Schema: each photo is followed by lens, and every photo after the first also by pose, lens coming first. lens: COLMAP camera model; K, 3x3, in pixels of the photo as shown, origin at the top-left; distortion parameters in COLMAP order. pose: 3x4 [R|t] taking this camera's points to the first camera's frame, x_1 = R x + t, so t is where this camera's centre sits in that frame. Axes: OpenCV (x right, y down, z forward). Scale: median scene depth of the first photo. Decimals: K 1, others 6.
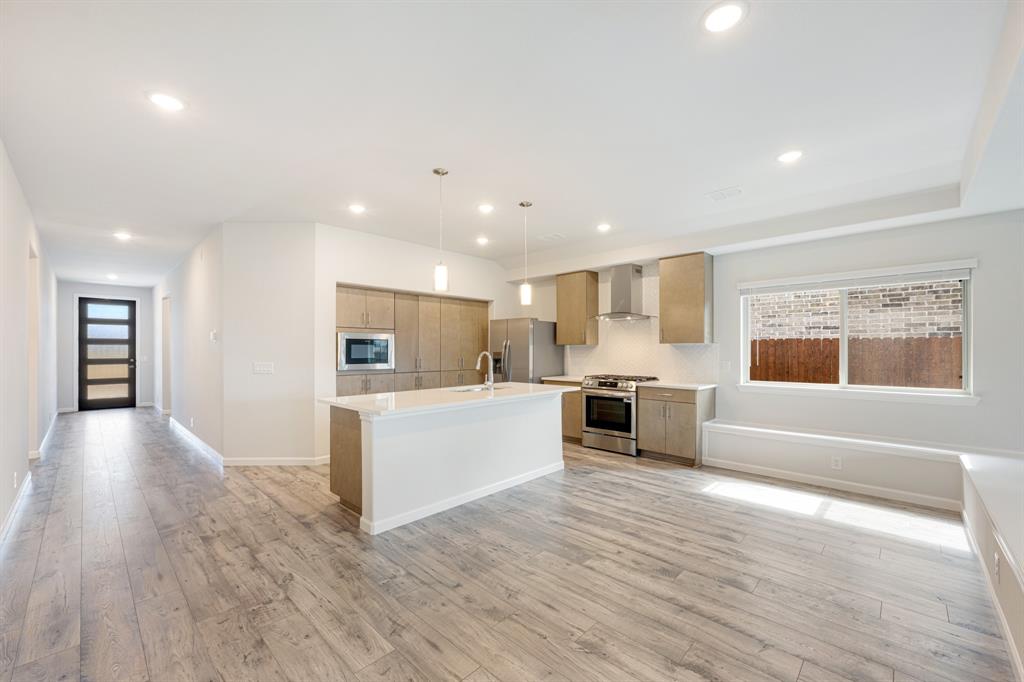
lens RADIAL K [[414.2, 0, 513.2], [0, 414.2, 347.9], [0, 0, 1]] dist [-0.000094, 0.000732]
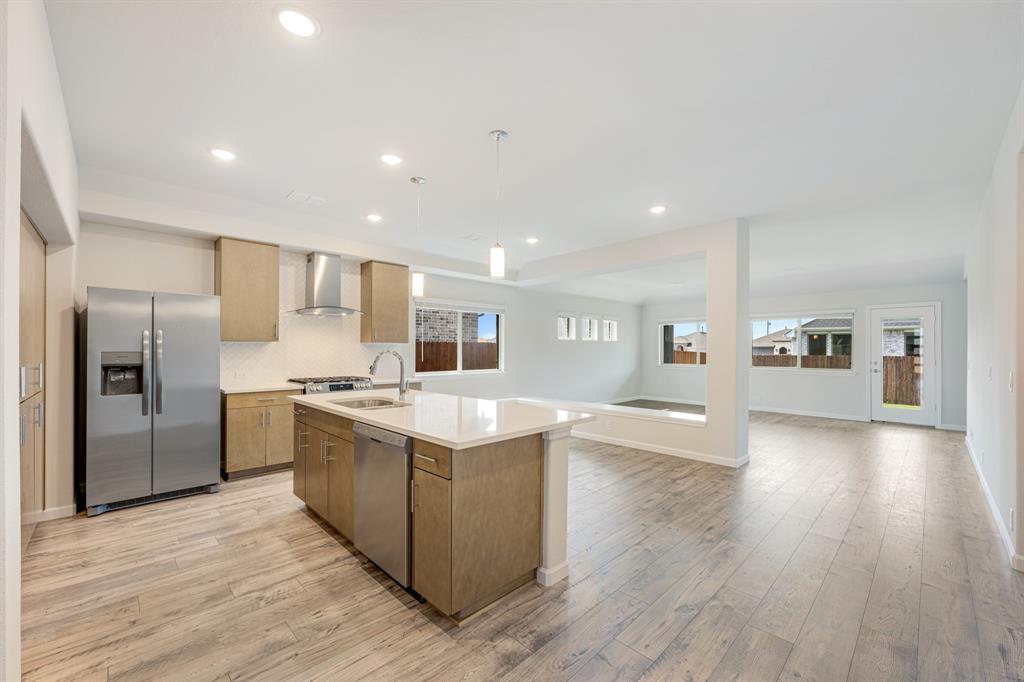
lens RADIAL K [[414.2, 0, 510.5], [0, 414.2, 346.2], [0, 0, 1]] dist [-0.000094, 0.000732]
pose [[0.027238, 0.010056, 0.999578, -0.690012], [-0.005050, 0.999938, -0.009922, 0.006905], [-0.999616, -0.004778, 0.027287, 0.649184]]
